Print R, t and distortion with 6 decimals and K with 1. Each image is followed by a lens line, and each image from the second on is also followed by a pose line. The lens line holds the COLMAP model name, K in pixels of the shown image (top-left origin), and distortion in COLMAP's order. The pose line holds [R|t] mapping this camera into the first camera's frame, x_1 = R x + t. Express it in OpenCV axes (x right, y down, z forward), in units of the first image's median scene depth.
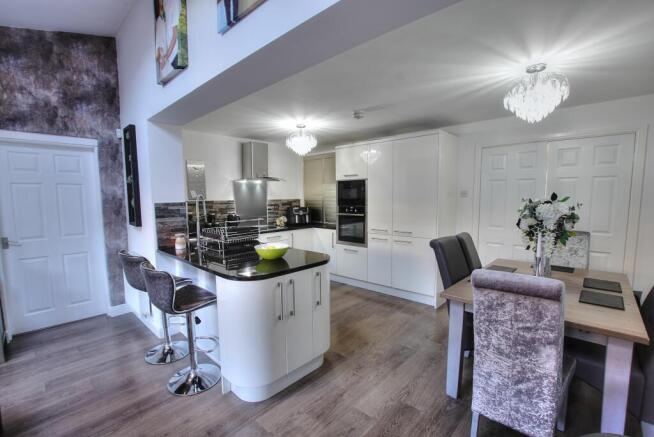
lens RADIAL K [[288.9, 0, 324.1], [0, 288.9, 223.9], [0, 0, 1]] dist [-0.026833, 0.000464]
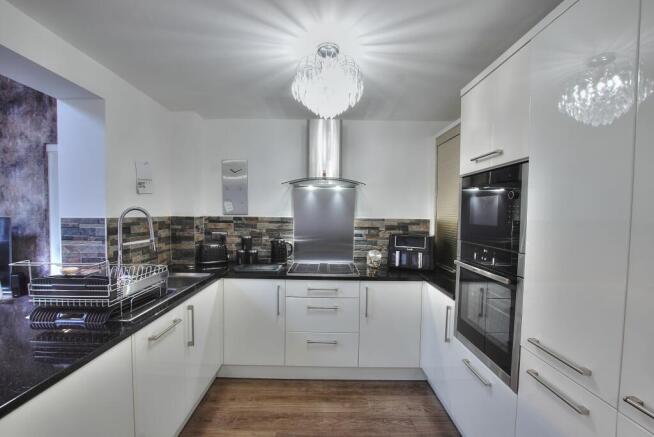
lens RADIAL K [[288.9, 0, 324.1], [0, 288.9, 223.9], [0, 0, 1]] dist [-0.026833, 0.000464]
pose [[0.689363, 0.048108, -0.722817, 0.200538], [-0.088357, 0.995927, -0.017981, -0.062965], [0.719008, 0.076261, 0.690806, 0.612594]]
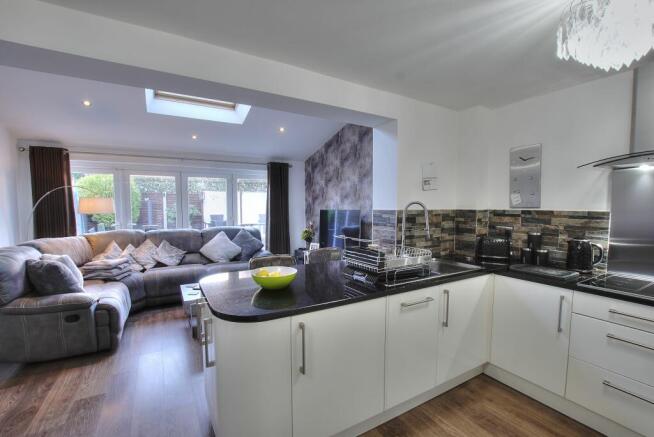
lens RADIAL K [[288.9, 0, 324.1], [0, 288.9, 223.9], [0, 0, 1]] dist [-0.026833, 0.000464]
pose [[-0.281066, 0.073122, -0.956899, 0.253567], [-0.087136, 0.991030, 0.101325, -0.068765], [0.955724, 0.111859, -0.272173, 0.691068]]
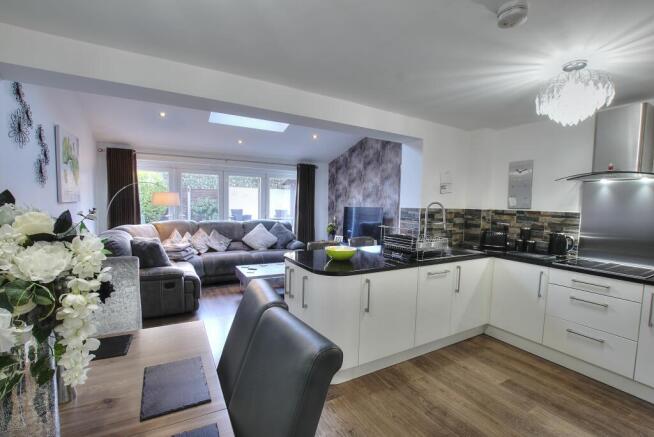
lens RADIAL K [[288.9, 0, 324.1], [0, 288.9, 223.9], [0, 0, 1]] dist [-0.026833, 0.000464]
pose [[-0.292628, 0.075693, -0.953226, 0.446617], [-0.108837, 0.987748, 0.111846, -0.066549], [0.950012, 0.136475, -0.280804, 0.648780]]
